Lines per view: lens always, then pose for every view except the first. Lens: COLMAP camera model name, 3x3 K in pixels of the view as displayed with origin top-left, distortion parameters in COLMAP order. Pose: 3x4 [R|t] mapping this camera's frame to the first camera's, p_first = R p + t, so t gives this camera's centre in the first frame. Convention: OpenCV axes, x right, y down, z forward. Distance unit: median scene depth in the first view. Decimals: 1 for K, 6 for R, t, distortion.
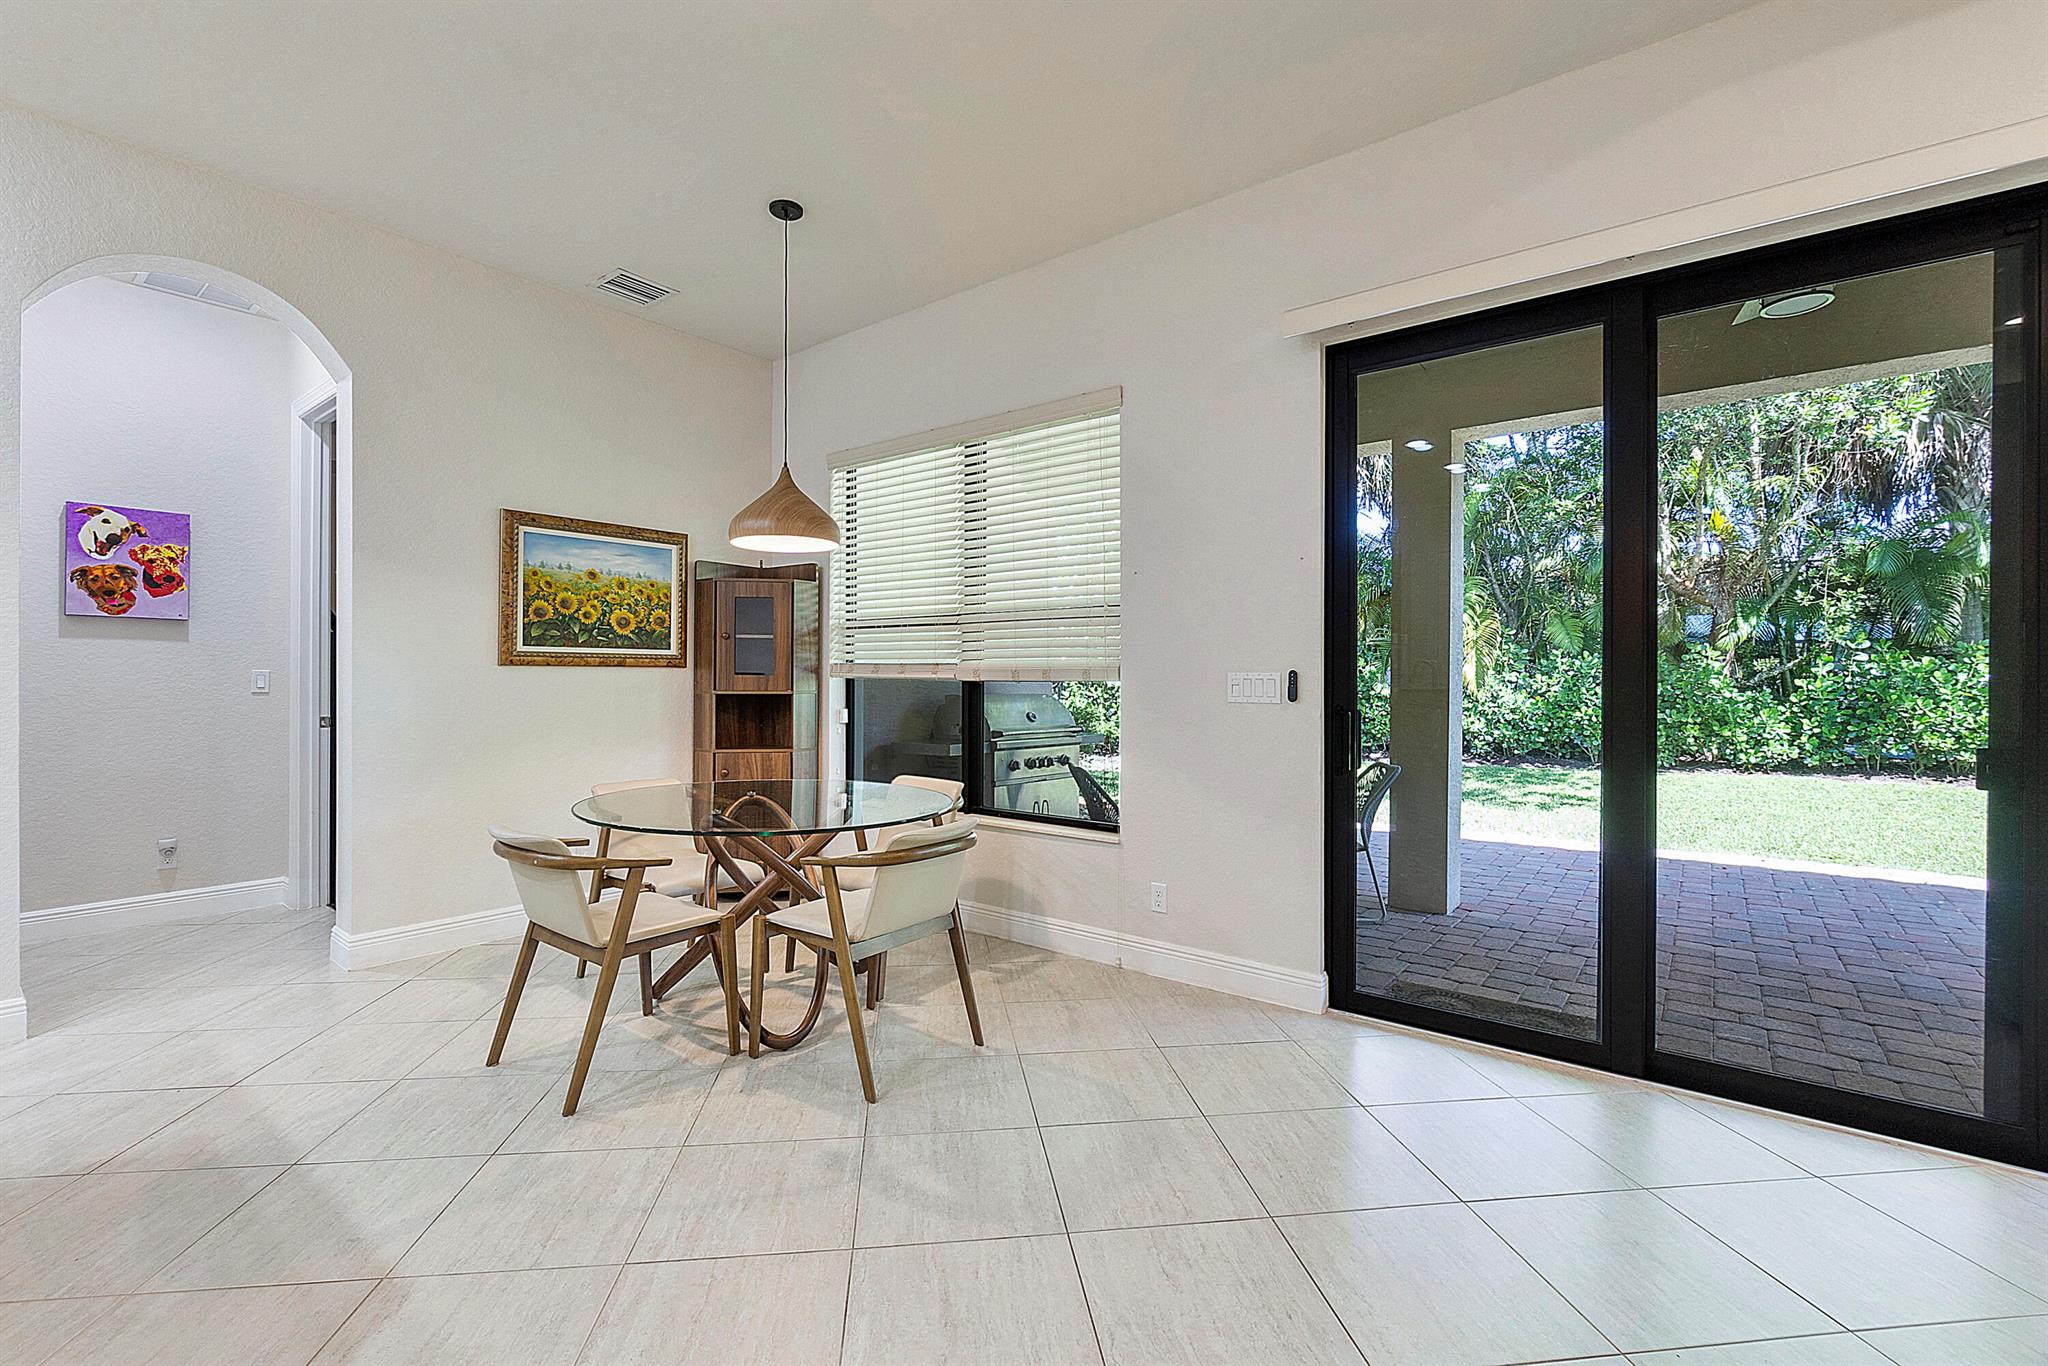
lens RADIAL K [[877.3, 0, 1018.9], [0, 877.3, 679.0], [0, 0, 1]] dist [-0.008529, -0.000203]
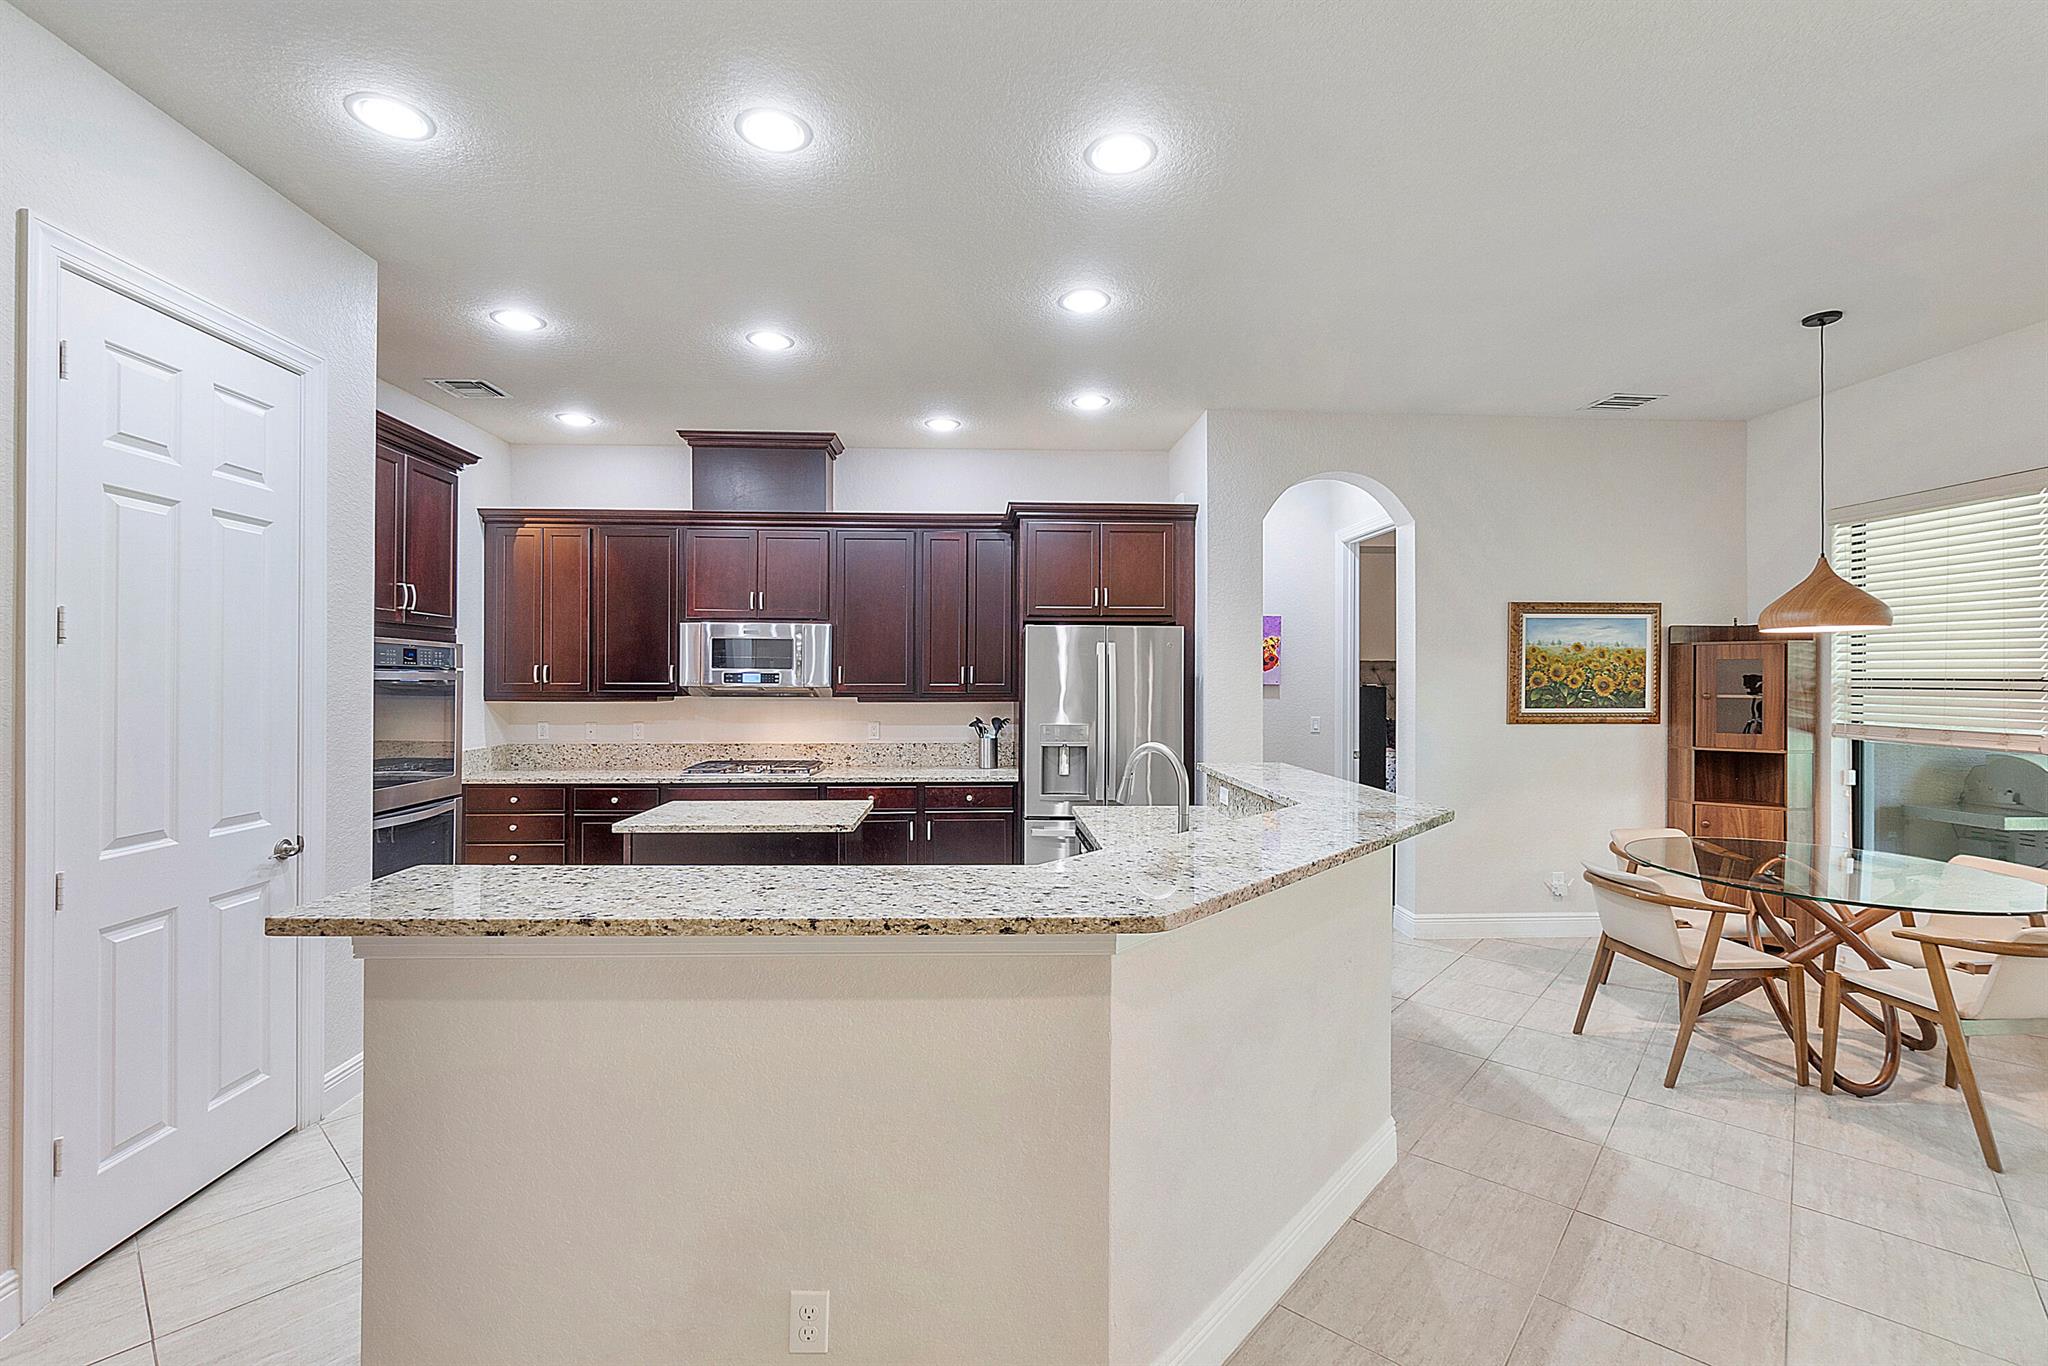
lens RADIAL K [[883.8, 0, 1020.8], [0, 883.8, 676.6], [0, 0, 1]] dist [-0.007822, 0.000747]
pose [[0.660018, -0.003772, -0.751240, -0.086494], [-0.001256, 0.999980, -0.006125, -0.070975], [0.751249, 0.004987, 0.660001, -0.366223]]
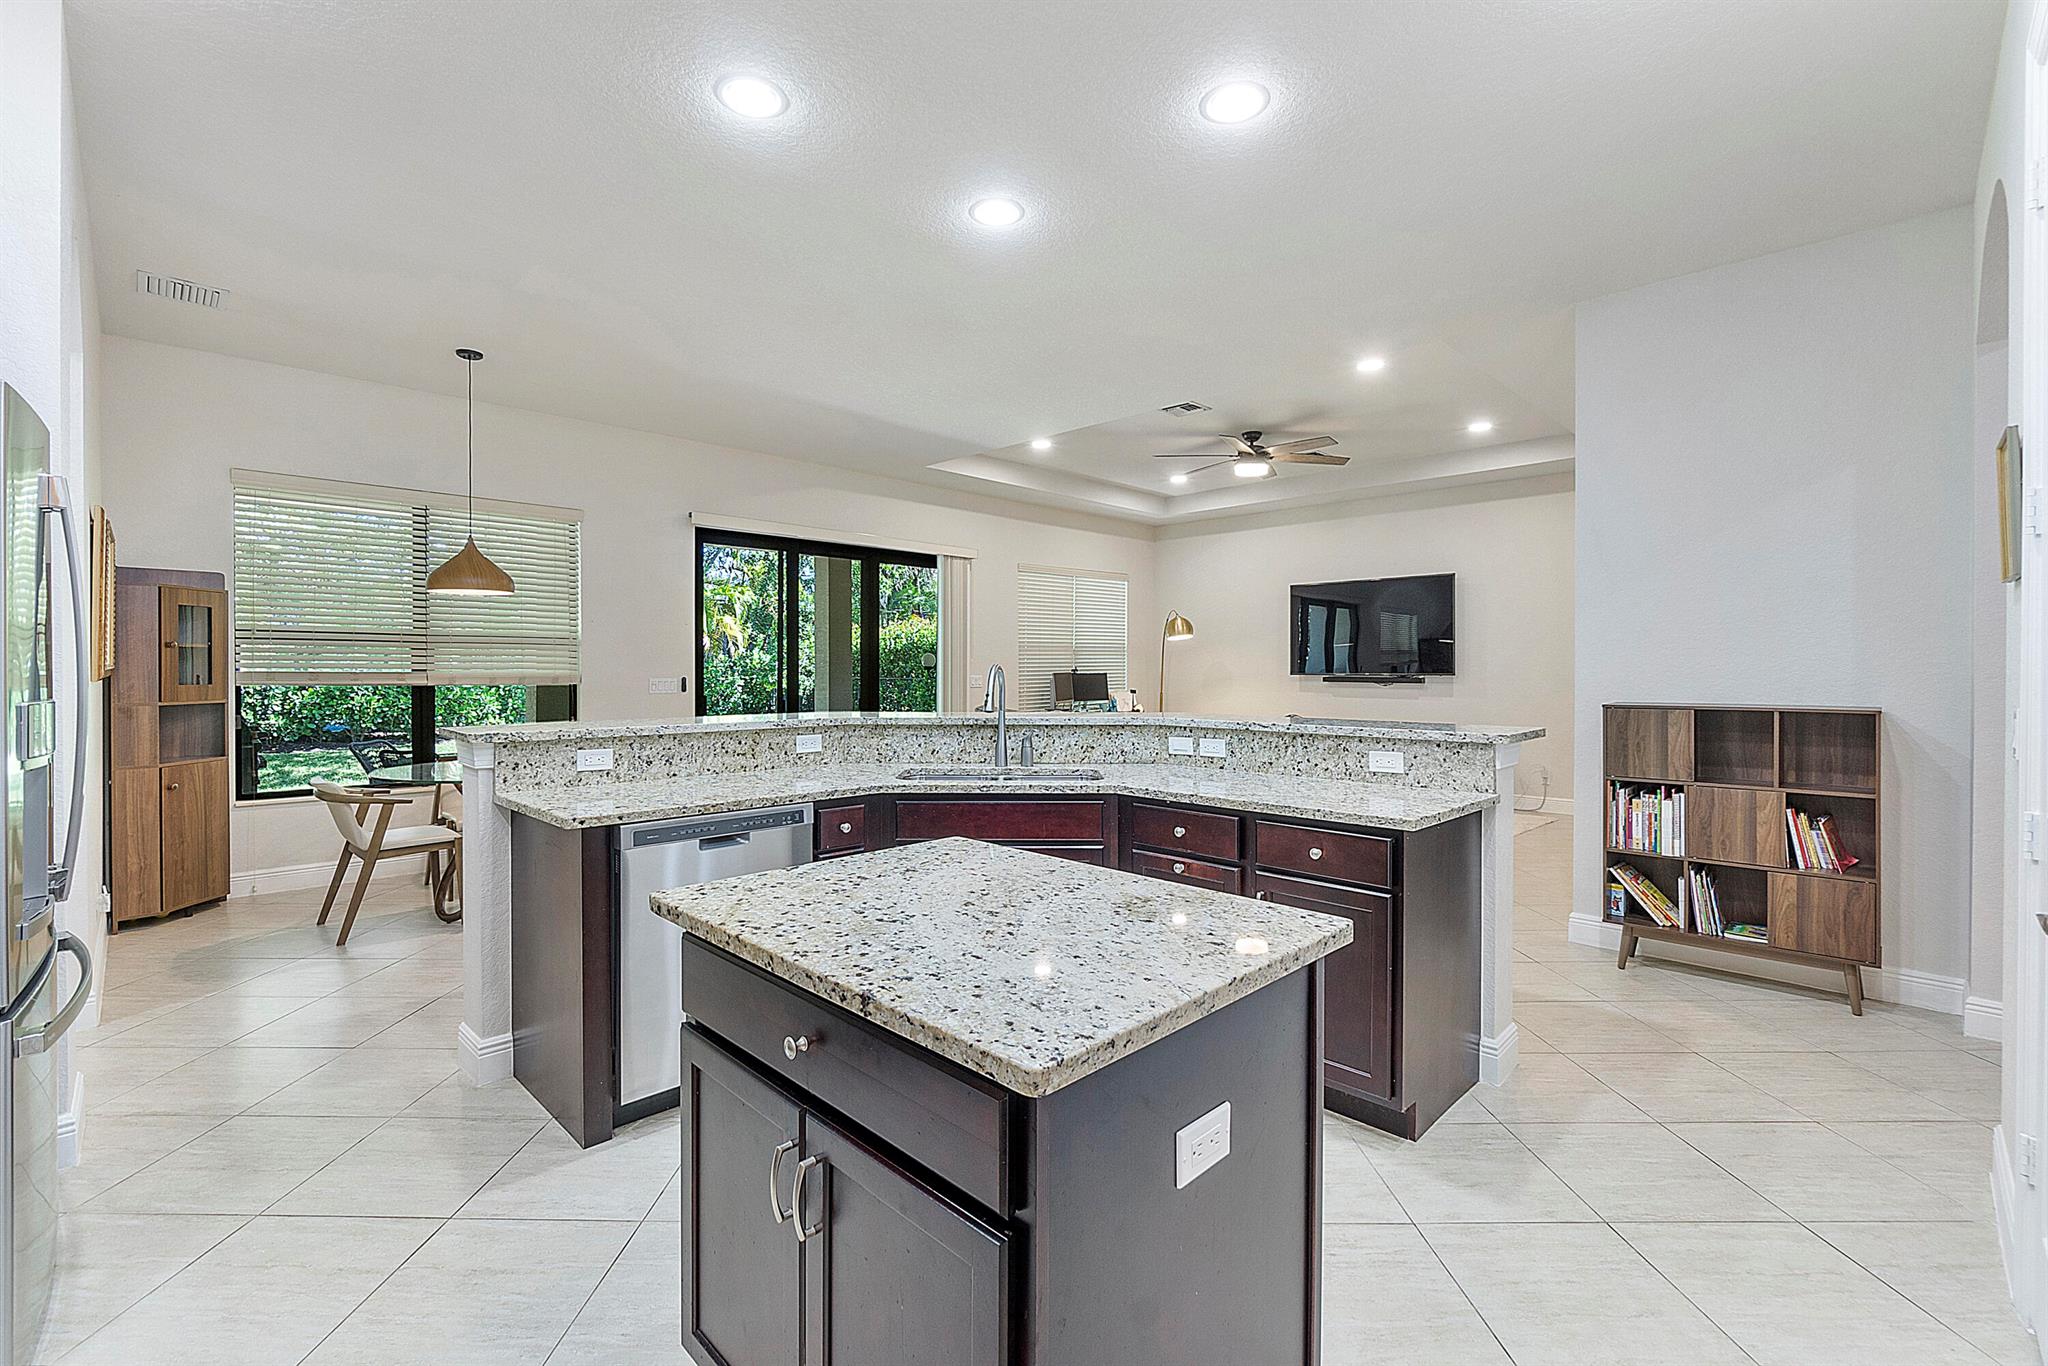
lens RADIAL K [[887.9, 0, 1017.2], [0, 887.9, 674.7], [0, 0, 1]] dist [-0.002369, -0.000114]
pose [[0.117687, -0.011500, 0.992984, -1.277604], [-0.000584, 0.999932, 0.011650, -0.031114], [-0.993051, -0.001951, 0.117672, -0.030753]]
